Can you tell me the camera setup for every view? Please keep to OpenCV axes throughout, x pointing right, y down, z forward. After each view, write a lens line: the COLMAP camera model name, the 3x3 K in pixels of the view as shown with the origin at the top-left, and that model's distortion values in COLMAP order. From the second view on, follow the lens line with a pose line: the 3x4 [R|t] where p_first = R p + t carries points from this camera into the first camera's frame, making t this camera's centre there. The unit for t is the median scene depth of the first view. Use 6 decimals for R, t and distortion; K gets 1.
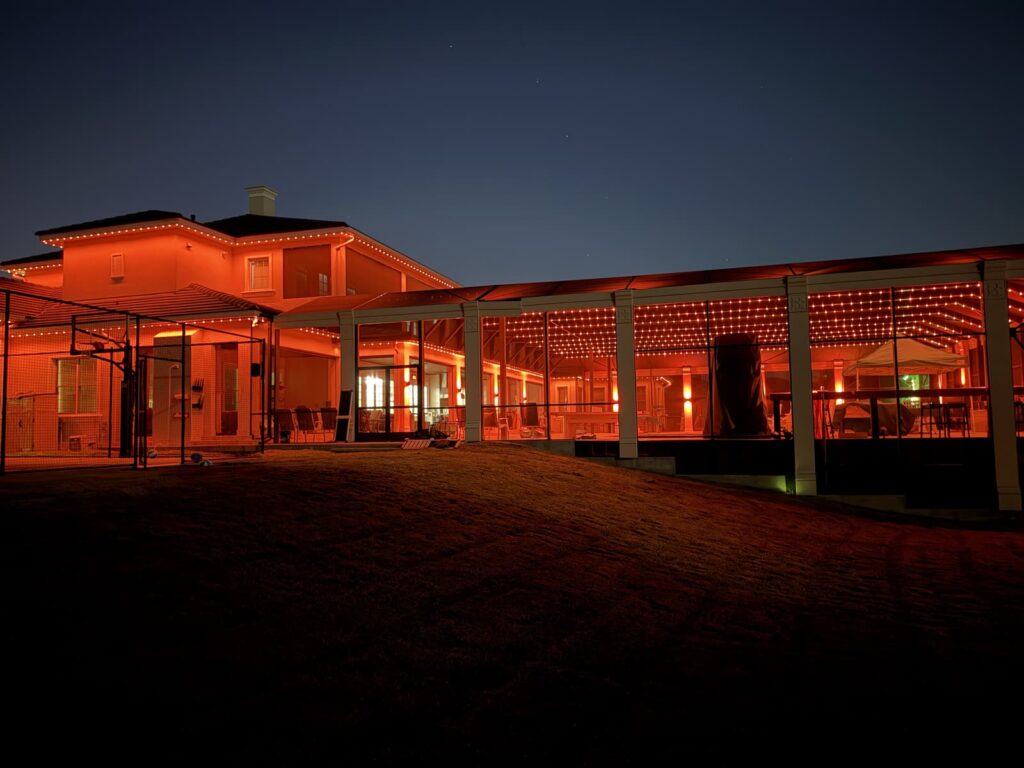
lens RADIAL K [[711.1, 0, 511.5], [0, 711.1, 385.3], [0, 0, 1]] dist [0.113429, -0.168102]
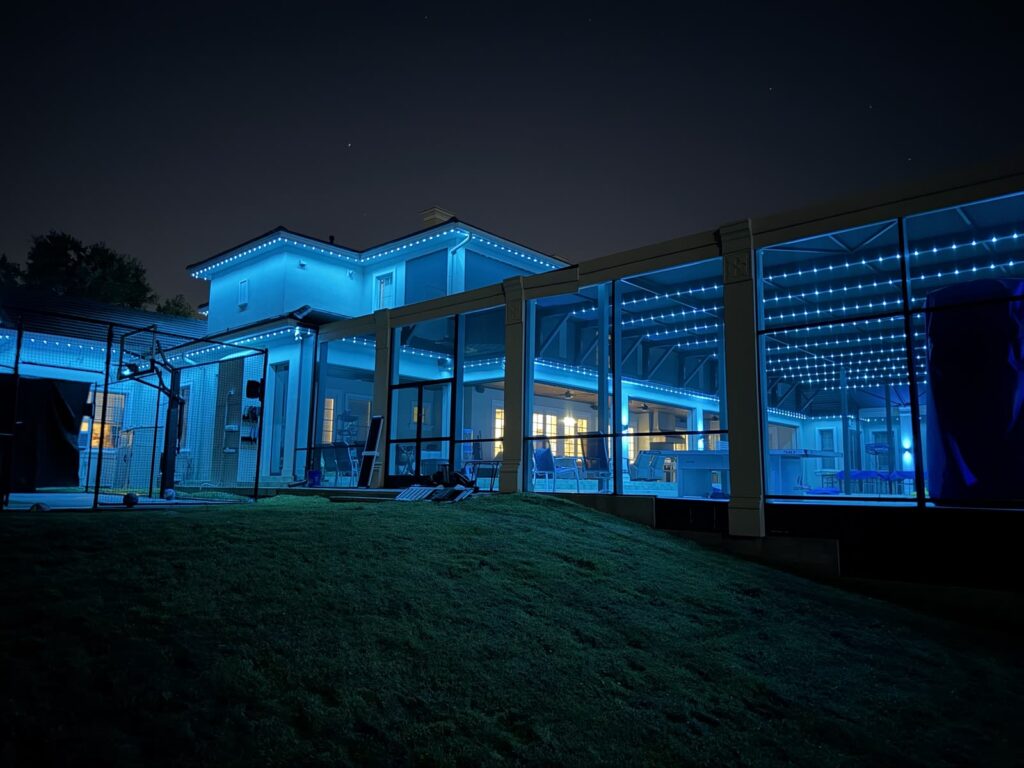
lens RADIAL K [[712.8, 0, 511.1], [0, 712.8, 384.1], [0, 0, 1]] dist [0.103836, -0.175825]
pose [[0.909180, -0.027372, -0.415504, 0.198922], [-0.003712, 0.997265, -0.073818, 0.026843], [0.416388, 0.068657, 0.906591, 0.385772]]
